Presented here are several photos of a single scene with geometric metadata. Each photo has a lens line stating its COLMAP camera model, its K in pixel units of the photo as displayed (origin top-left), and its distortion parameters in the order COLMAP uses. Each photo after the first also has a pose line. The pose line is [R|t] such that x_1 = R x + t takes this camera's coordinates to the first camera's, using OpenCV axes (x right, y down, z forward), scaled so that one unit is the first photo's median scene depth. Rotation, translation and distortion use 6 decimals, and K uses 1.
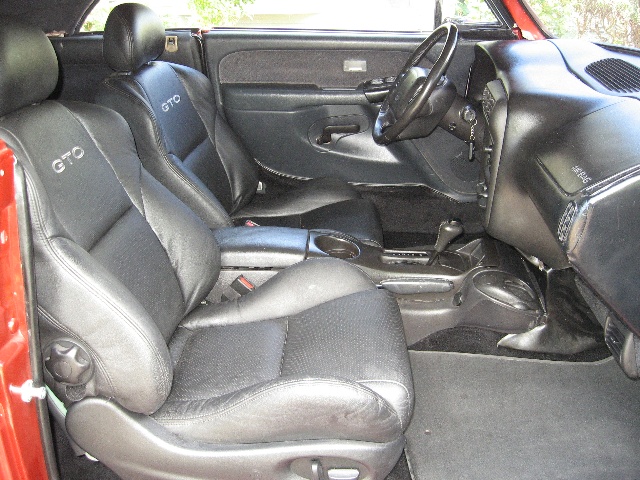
lens RADIAL K [[666.1, 0, 318.6], [0, 666.1, 225.9], [0, 0, 1]] dist [-0.144880, 0.010875]
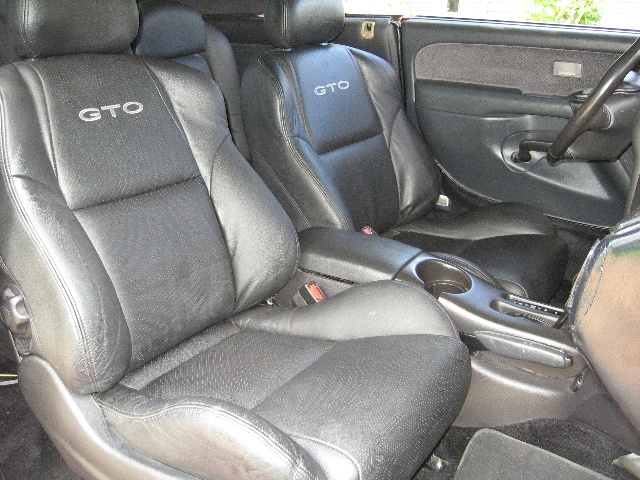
lens RADIAL K [[666.1, 0, 318.6], [0, 666.1, 225.9], [0, 0, 1]] dist [-0.144880, 0.010875]
pose [[0.853806, 0.177918, -0.489245, 0.217092], [-0.198960, 0.979965, 0.009157, -0.003810], [0.481072, 0.089522, 0.872098, 0.188480]]
